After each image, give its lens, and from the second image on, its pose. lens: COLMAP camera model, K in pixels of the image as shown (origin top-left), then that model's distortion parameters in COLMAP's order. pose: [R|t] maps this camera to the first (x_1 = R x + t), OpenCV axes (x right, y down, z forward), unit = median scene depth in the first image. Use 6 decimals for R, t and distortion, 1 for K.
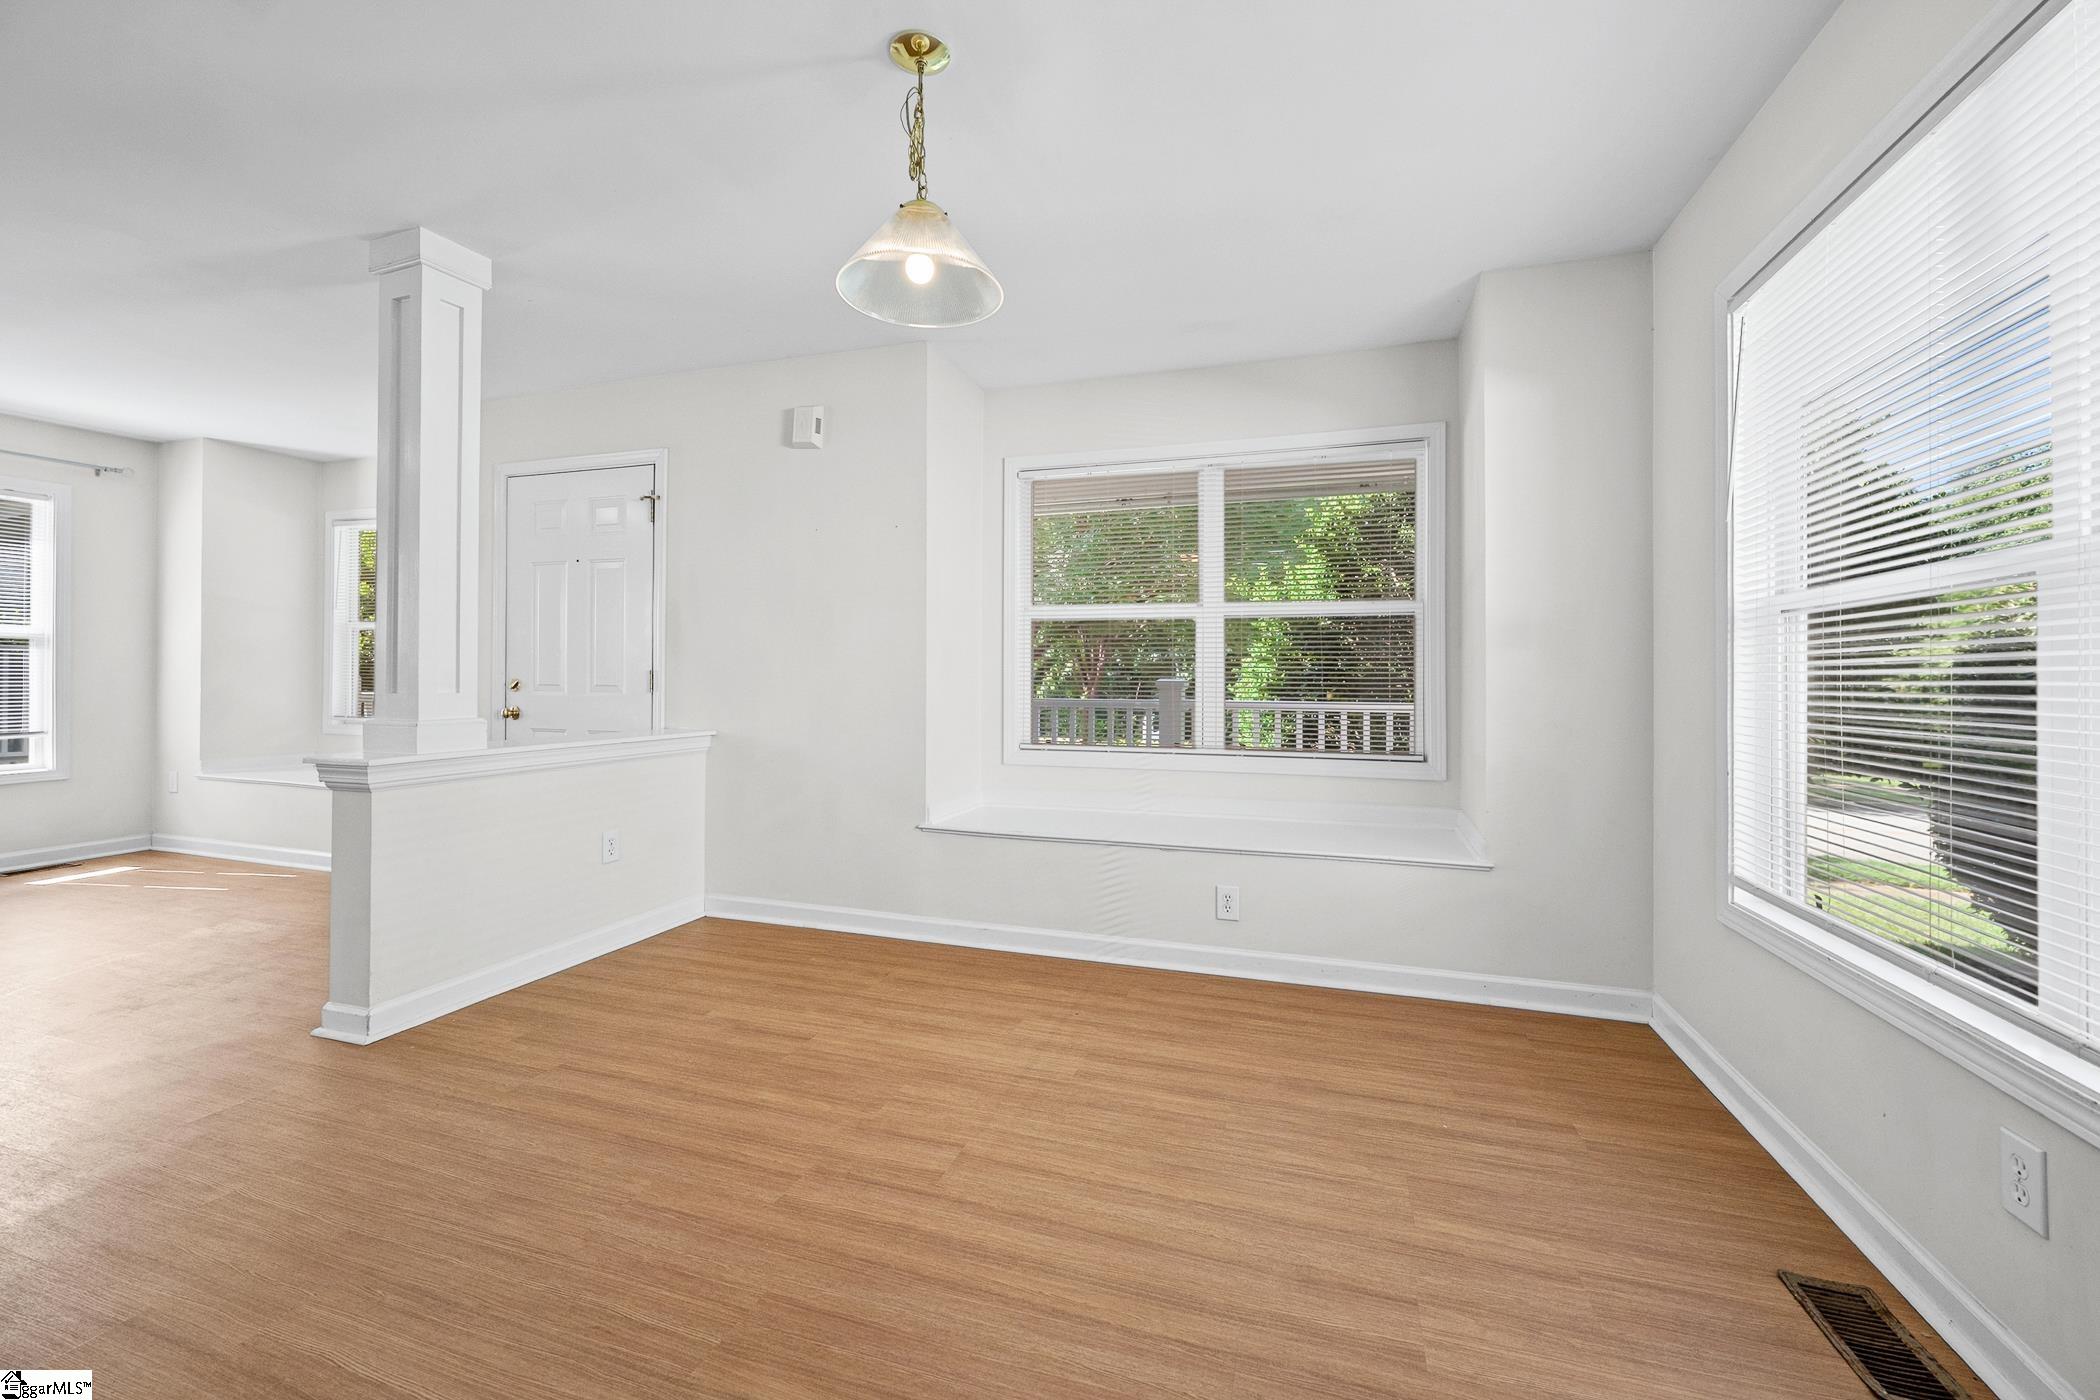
lens RADIAL K [[837.7, 0, 1032.6], [0, 837.7, 676.8], [0, 0, 1]] dist [-0.008628, -0.000022]
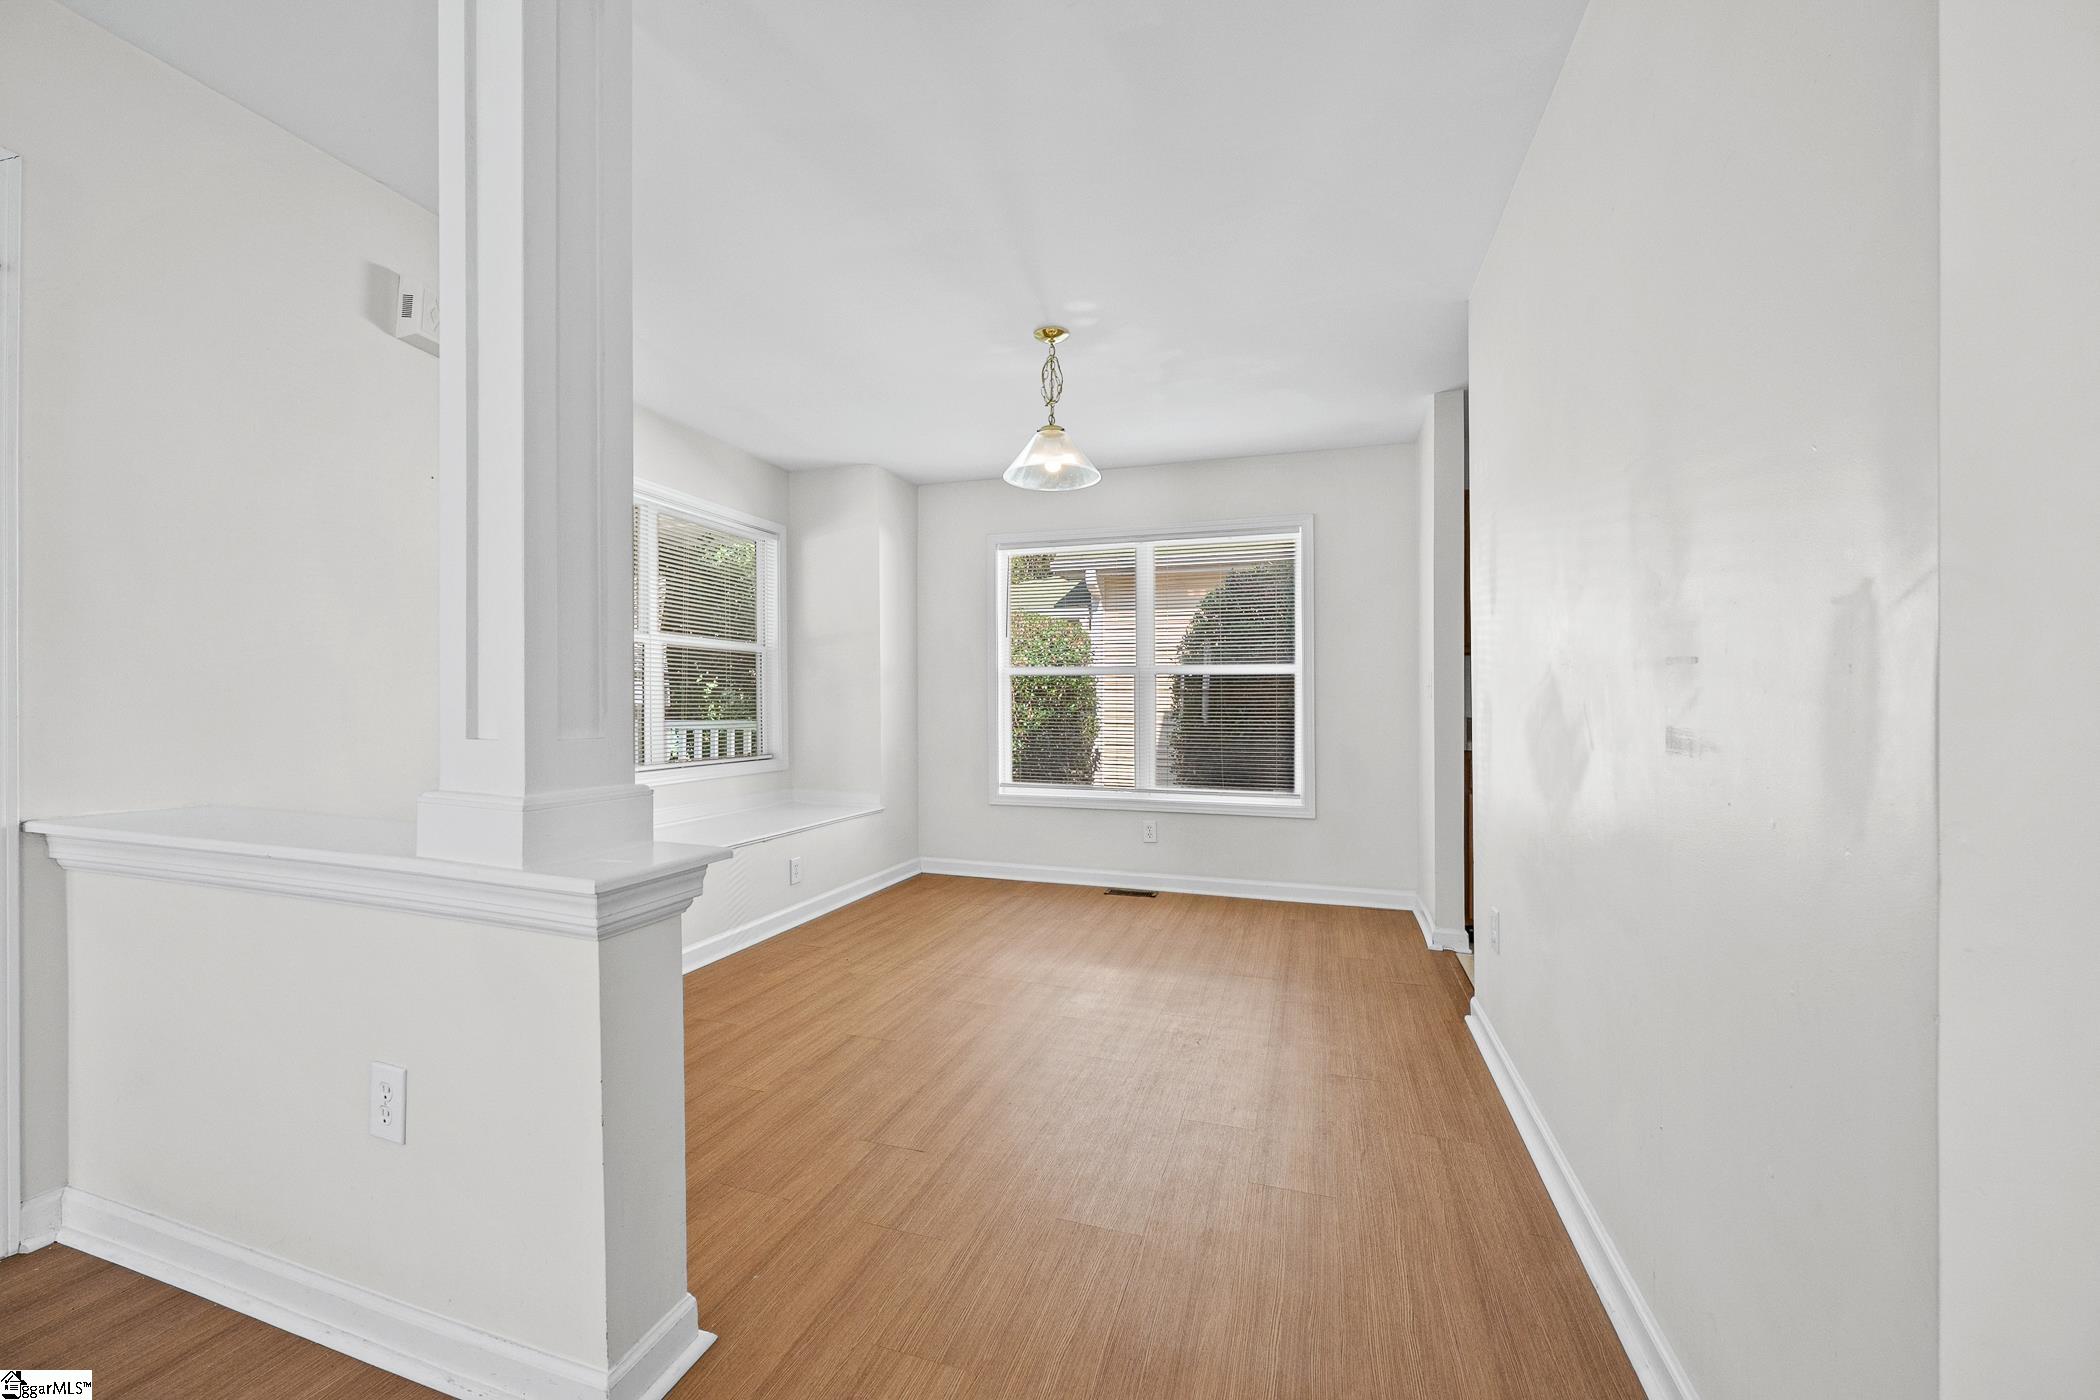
lens RADIAL K [[837.7, 0, 1052.0], [0, 837.7, 712.7], [0, 0, 1]] dist [-0.008628, -0.000022]
pose [[-0.017876, -0.016709, 0.999701, -1.180187], [-0.006488, 0.999841, 0.016596, -0.006458], [-0.999819, -0.006189, -0.017982, 0.664161]]
